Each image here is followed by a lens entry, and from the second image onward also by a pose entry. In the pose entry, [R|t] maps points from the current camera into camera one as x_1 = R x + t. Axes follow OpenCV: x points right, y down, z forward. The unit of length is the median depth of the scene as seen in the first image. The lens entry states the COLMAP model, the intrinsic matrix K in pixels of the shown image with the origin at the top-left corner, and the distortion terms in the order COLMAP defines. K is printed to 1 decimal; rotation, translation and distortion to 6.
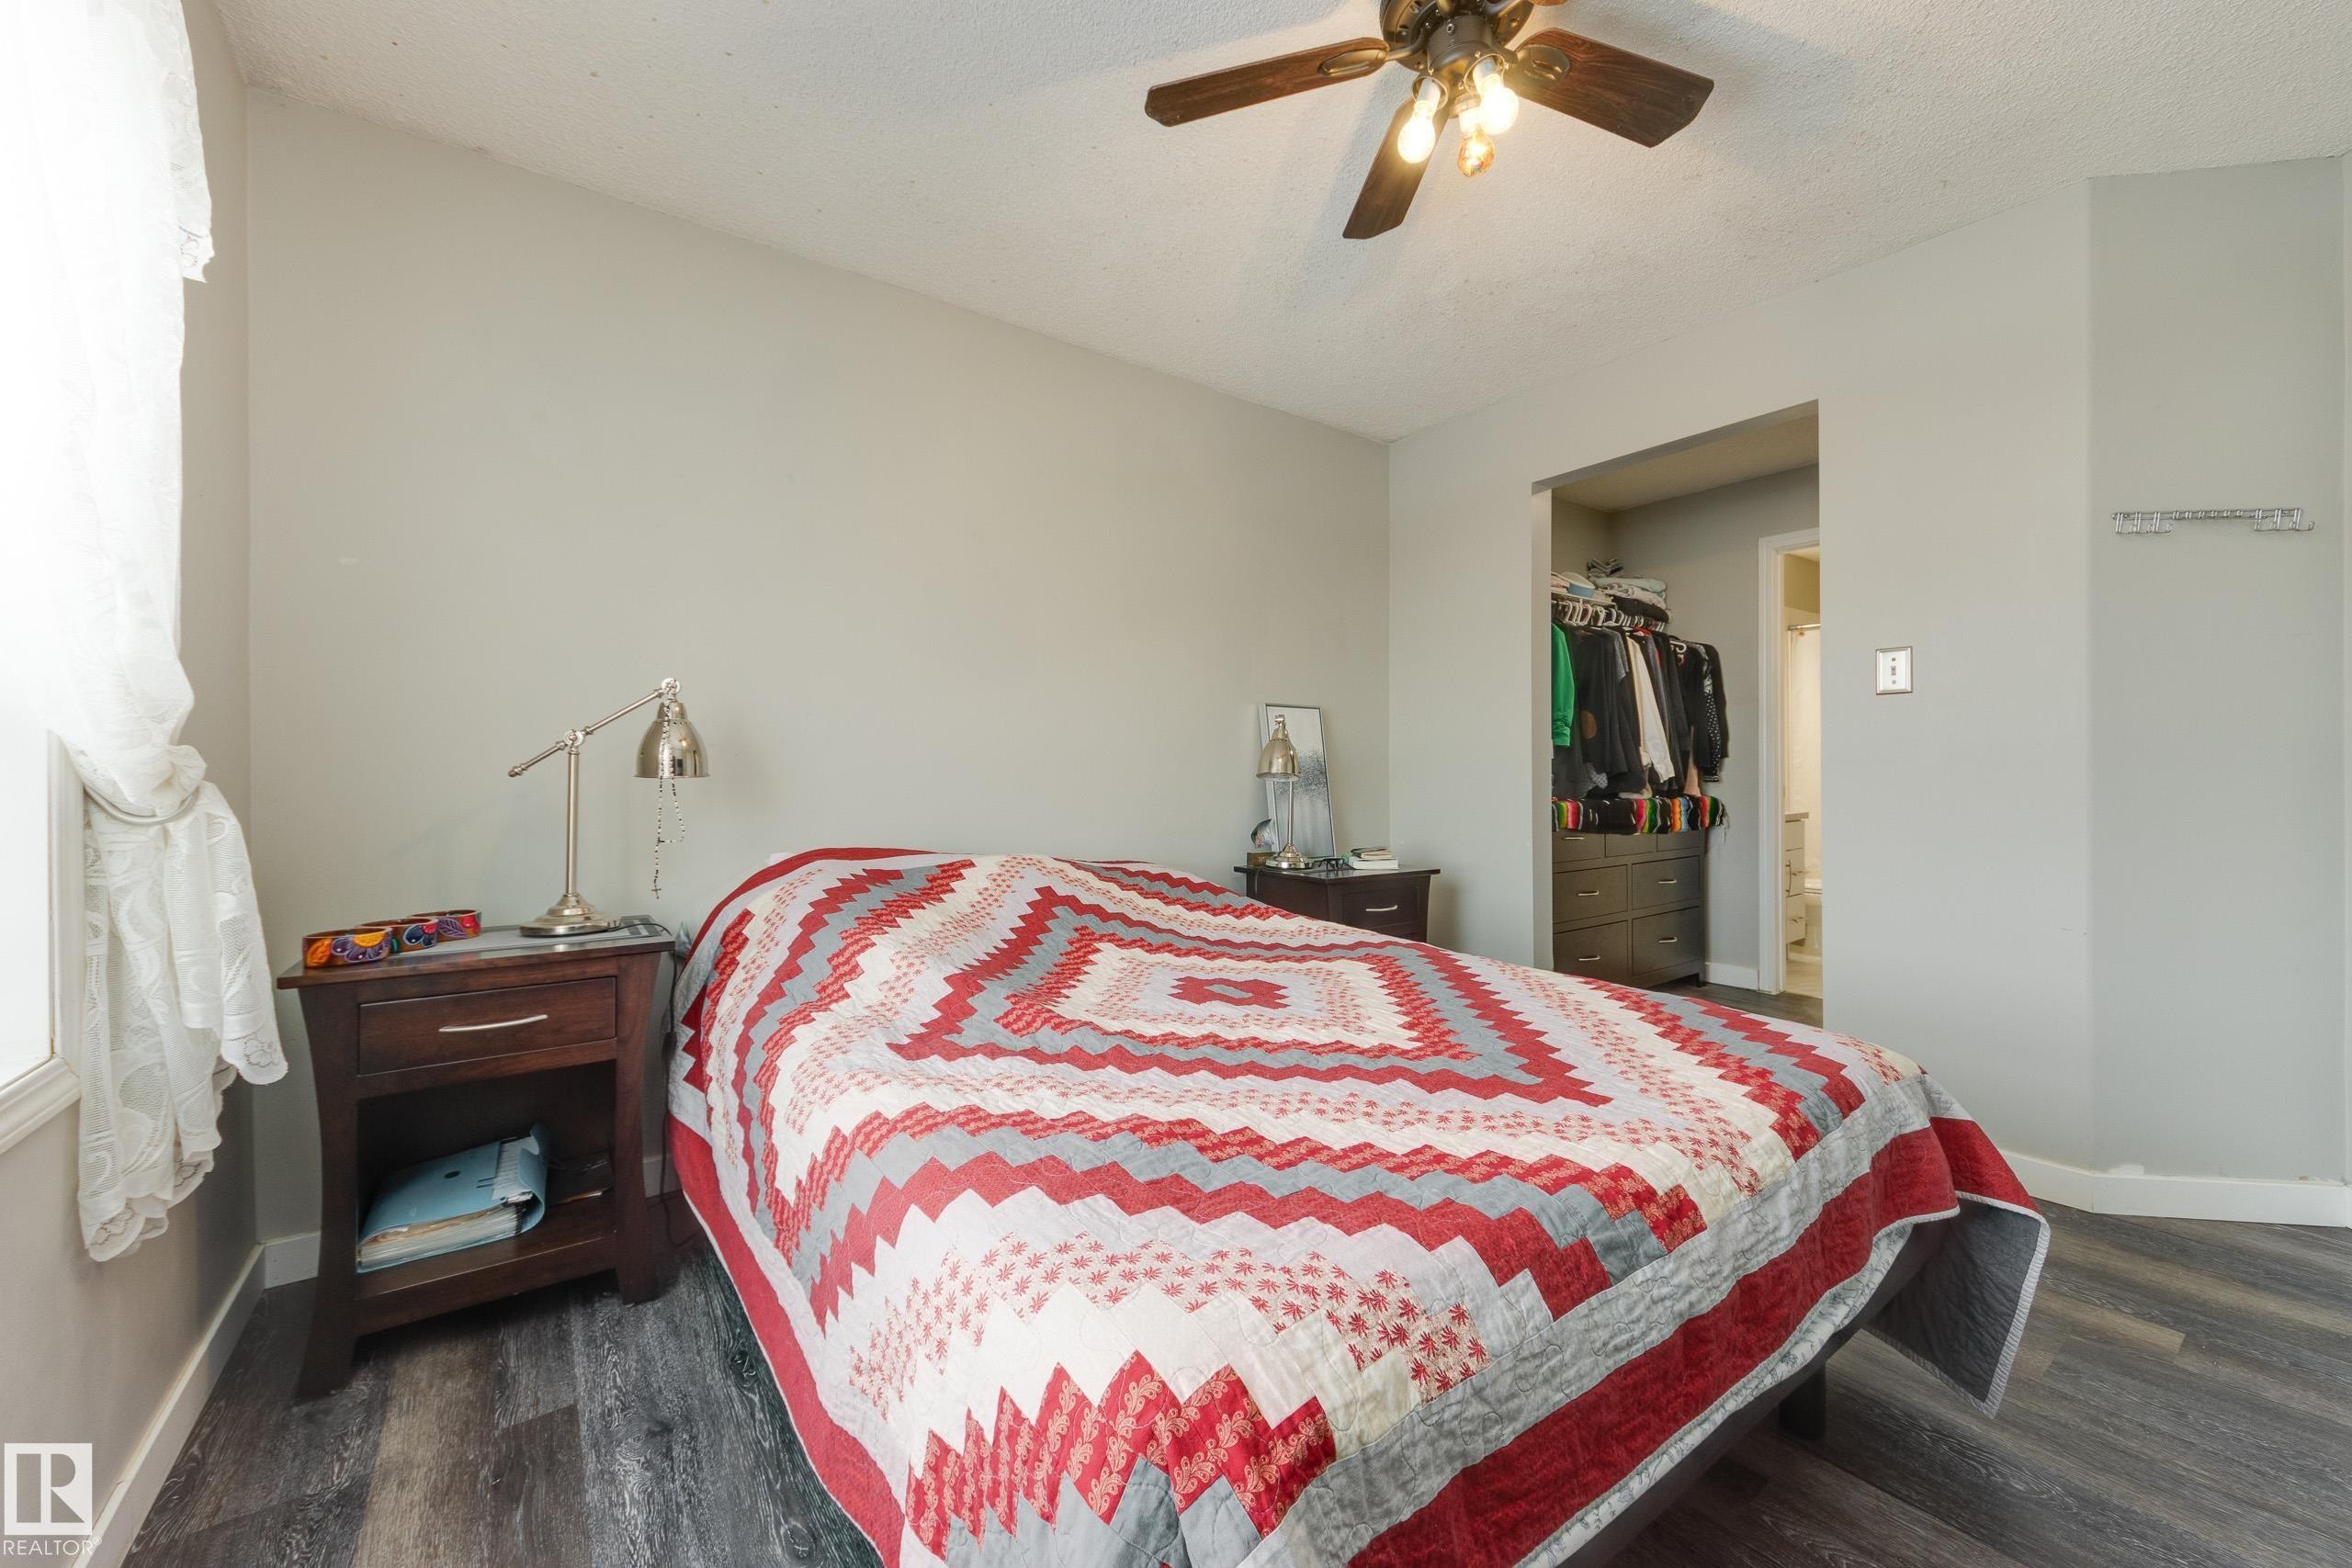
lens RADIAL K [[905.4, 0, 1163.2], [0, 905.4, 723.4], [0, 0, 1]] dist [0.027582, -0.014572]
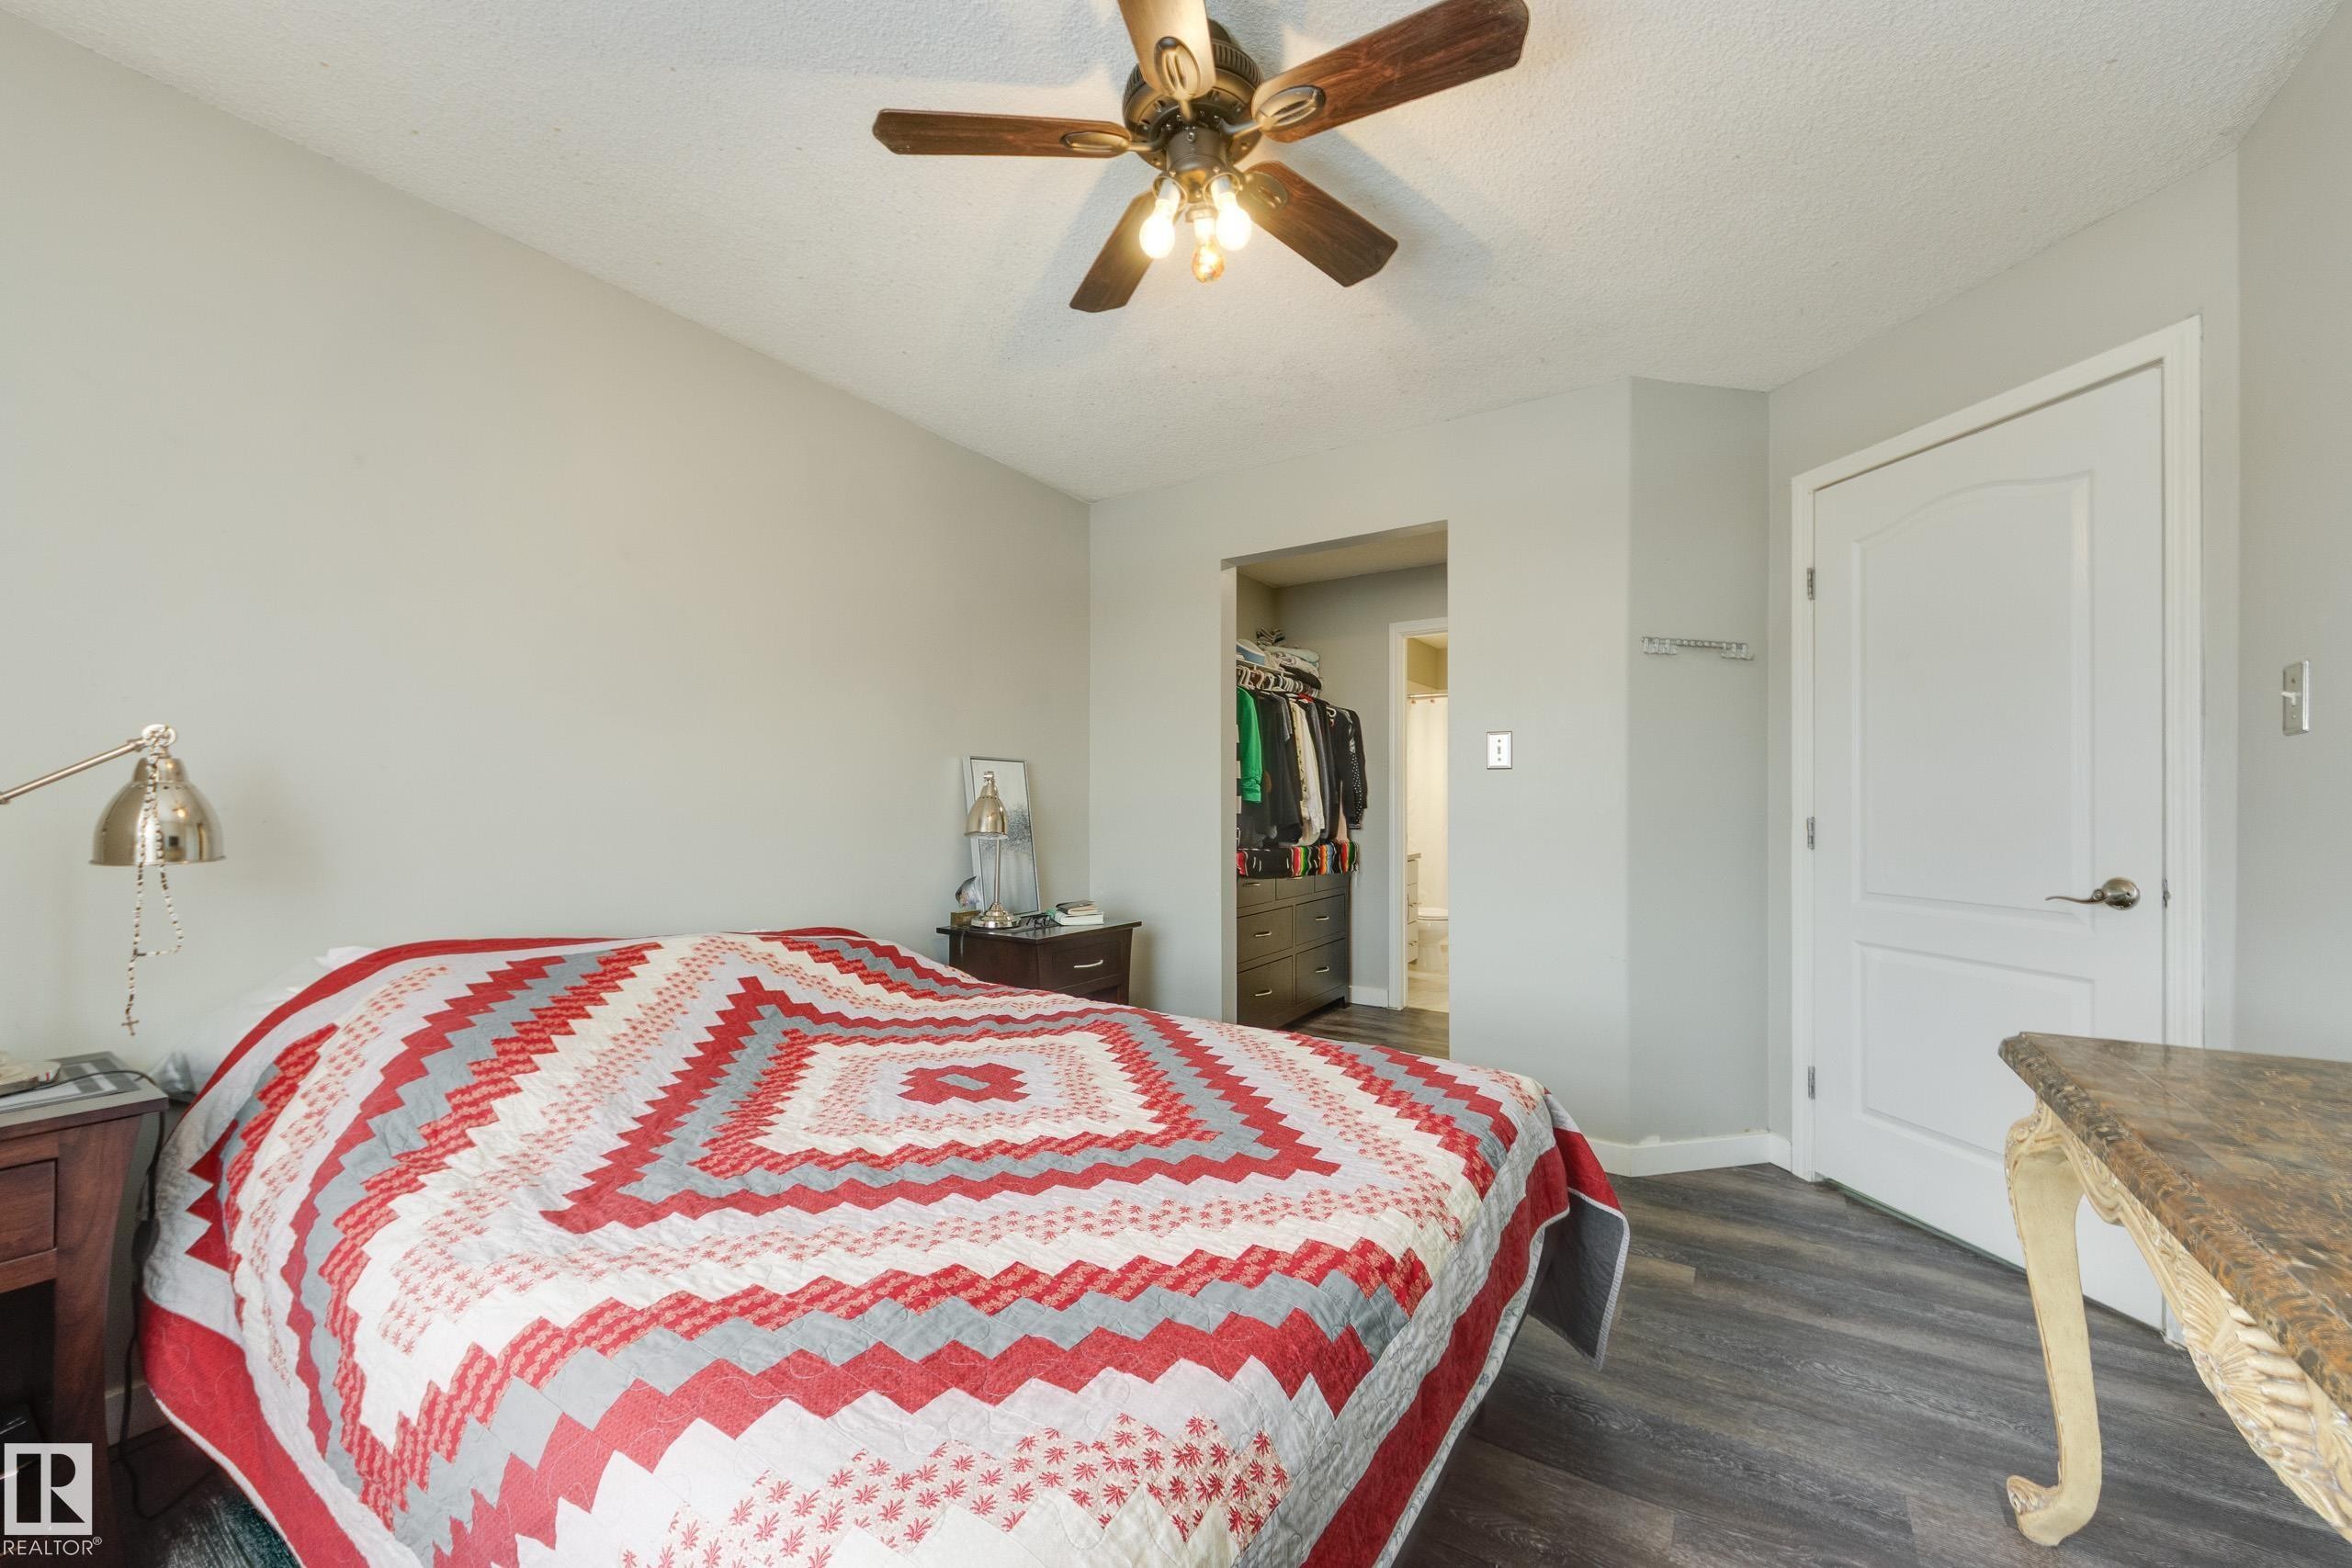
lens RADIAL K [[890.0, 0, 1171.9], [0, 890.0, 757.3], [0, 0, 1]] dist [0.007893, -0.000264]
pose [[0.930910, 0.015539, 0.364917, -0.100980], [-0.018104, 0.999830, 0.003610, -0.083649], [-0.364799, -0.009967, 0.931033, 0.079695]]
